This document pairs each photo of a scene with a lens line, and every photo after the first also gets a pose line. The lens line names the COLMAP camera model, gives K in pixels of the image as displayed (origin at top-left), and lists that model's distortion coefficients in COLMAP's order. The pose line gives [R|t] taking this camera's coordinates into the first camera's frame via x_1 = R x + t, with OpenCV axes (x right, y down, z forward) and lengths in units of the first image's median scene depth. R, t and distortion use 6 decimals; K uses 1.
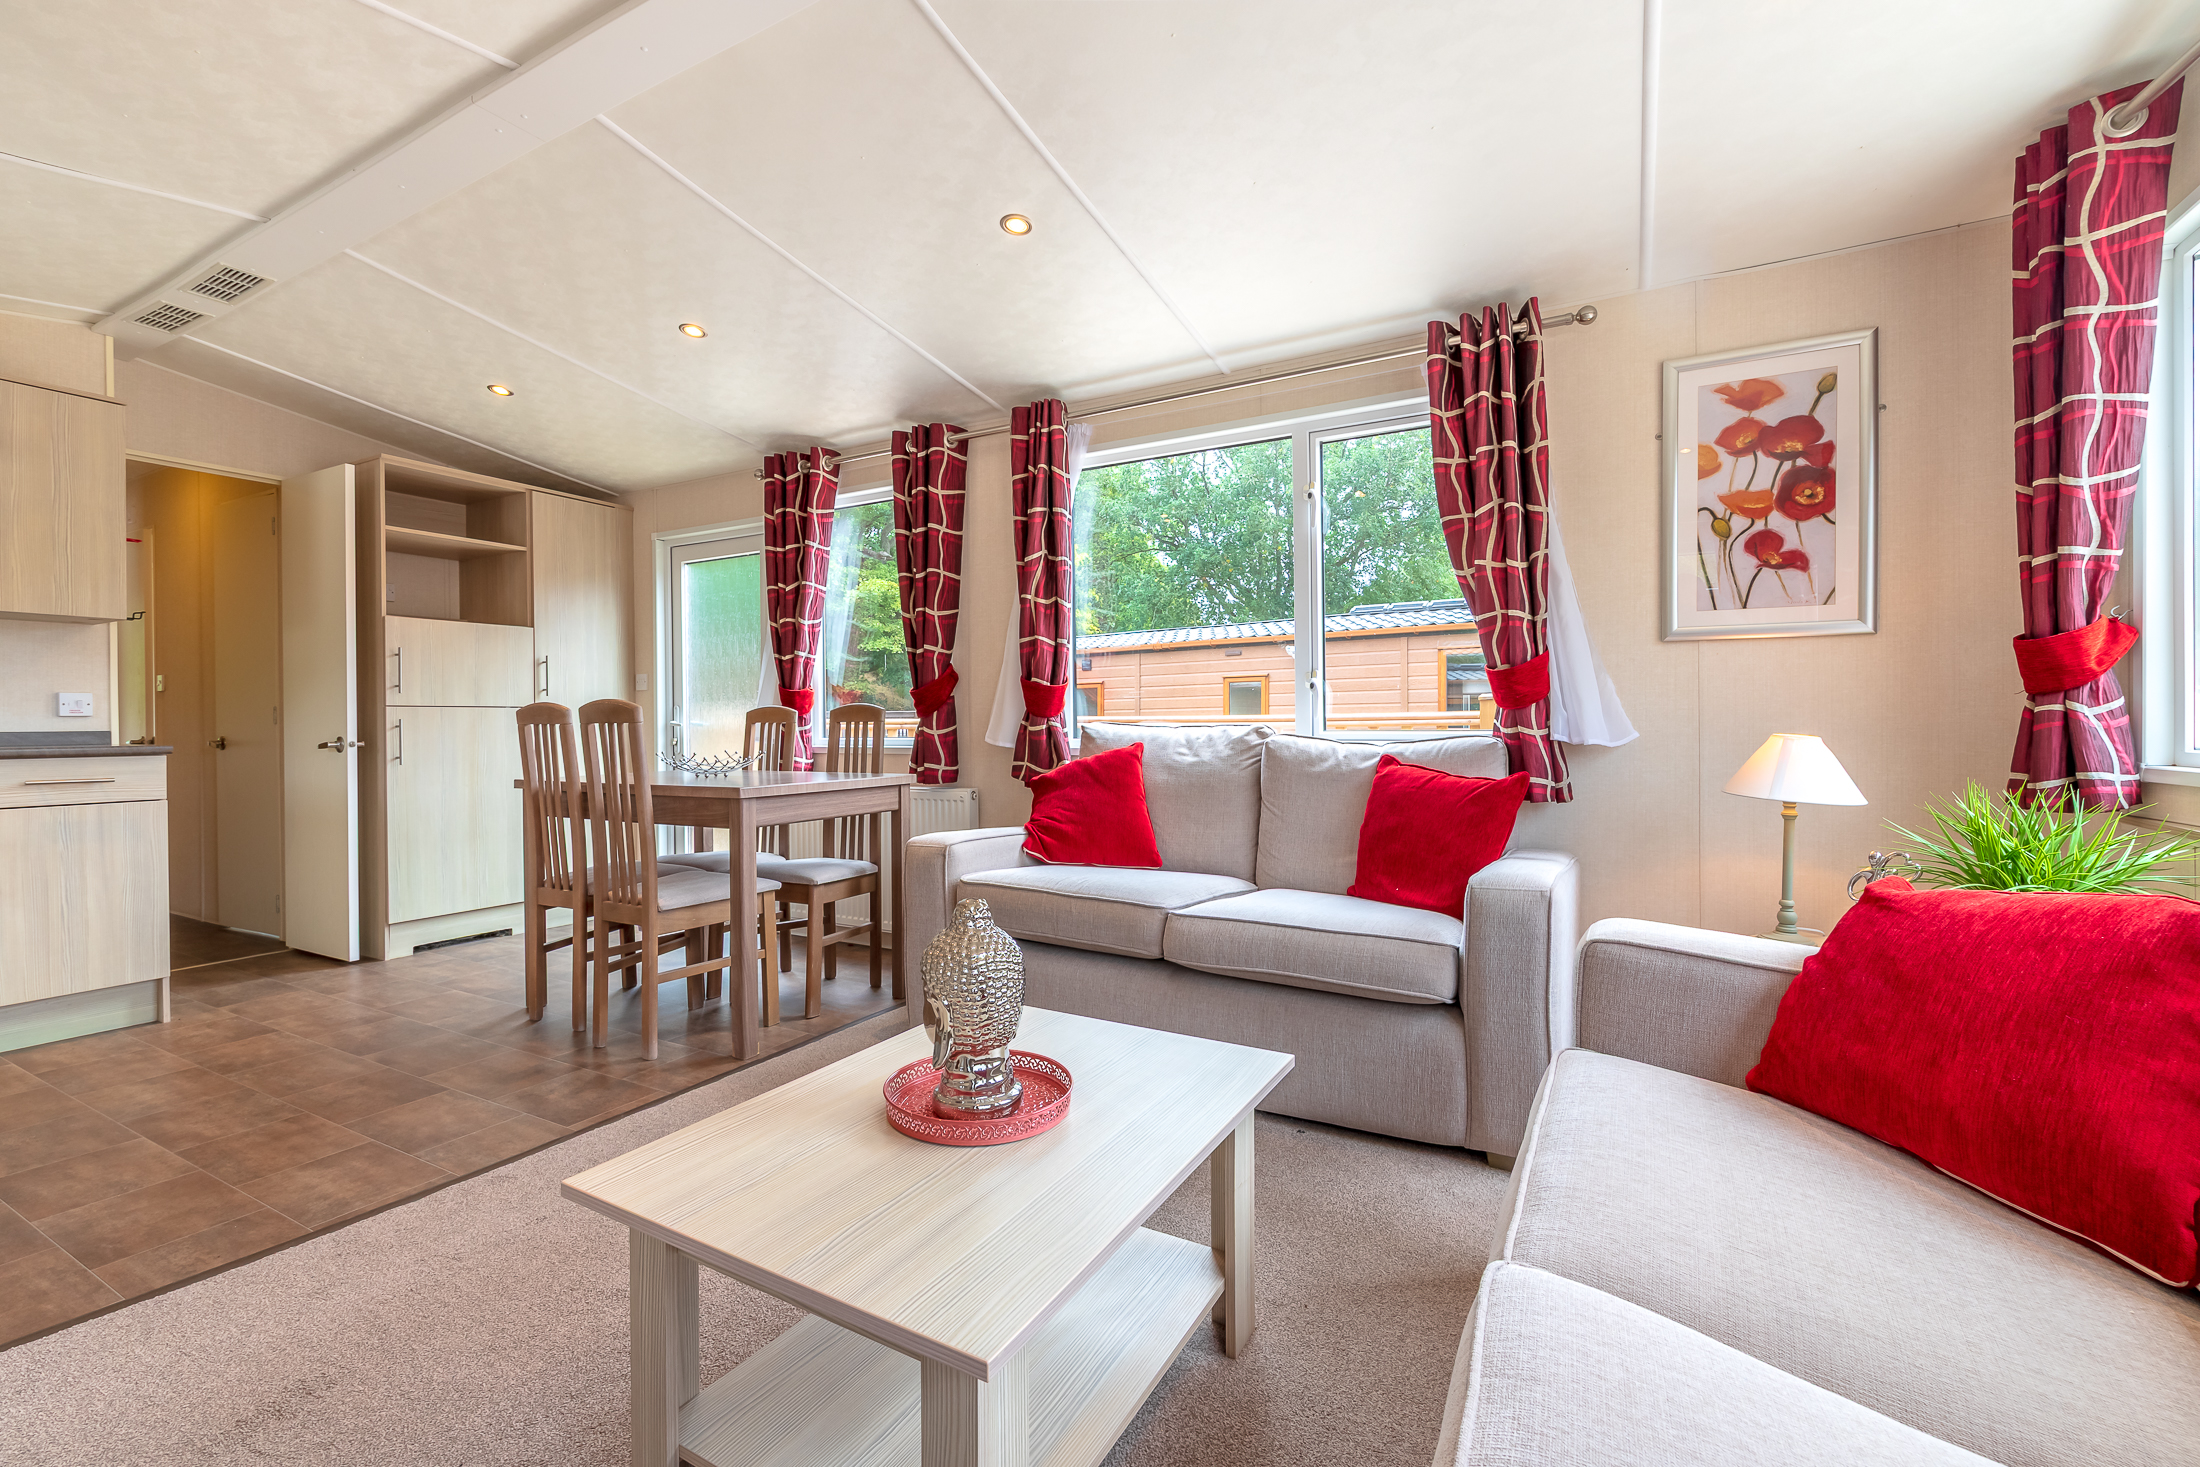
lens RADIAL K [[941.9, 0, 1093.0], [0, 941.9, 726.6], [0, 0, 1]] dist [-0.000561, -0.000747]
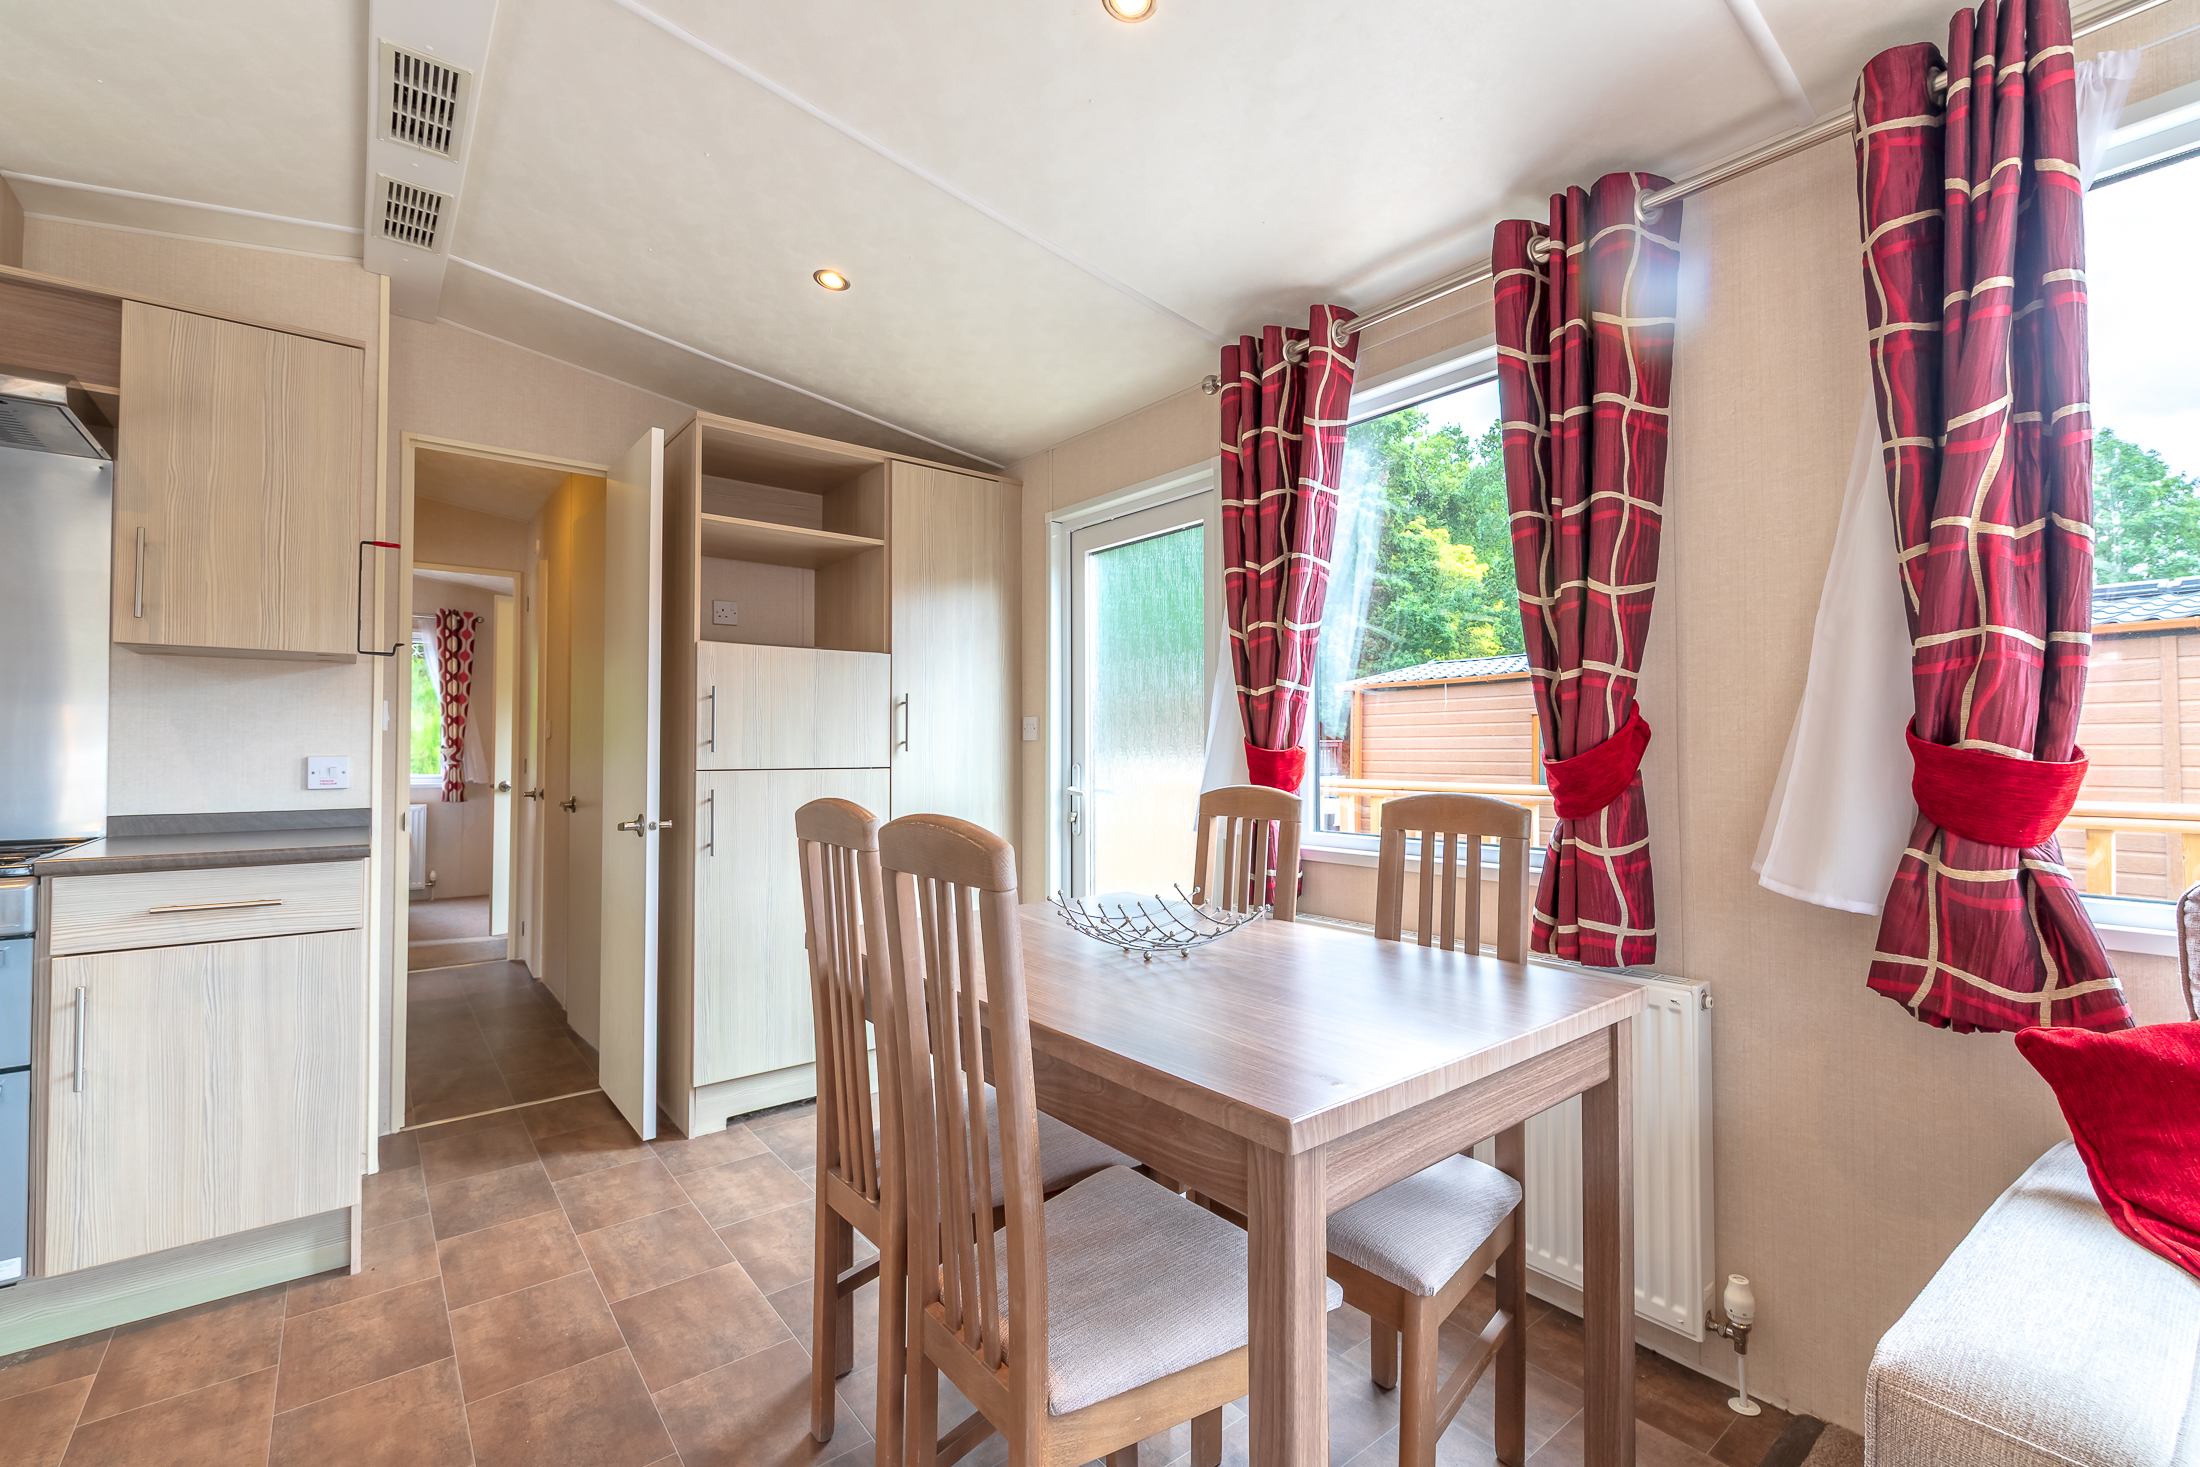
lens RADIAL K [[937.6, 0, 1094.3], [0, 937.6, 727.6], [0, 0, 1]] dist [-0.002574, -0.000638]
pose [[0.926628, -0.001109, -0.375978, -0.240985], [-0.008660, 0.999667, -0.024292, -0.043666], [0.375880, 0.025766, 0.926310, 0.517848]]
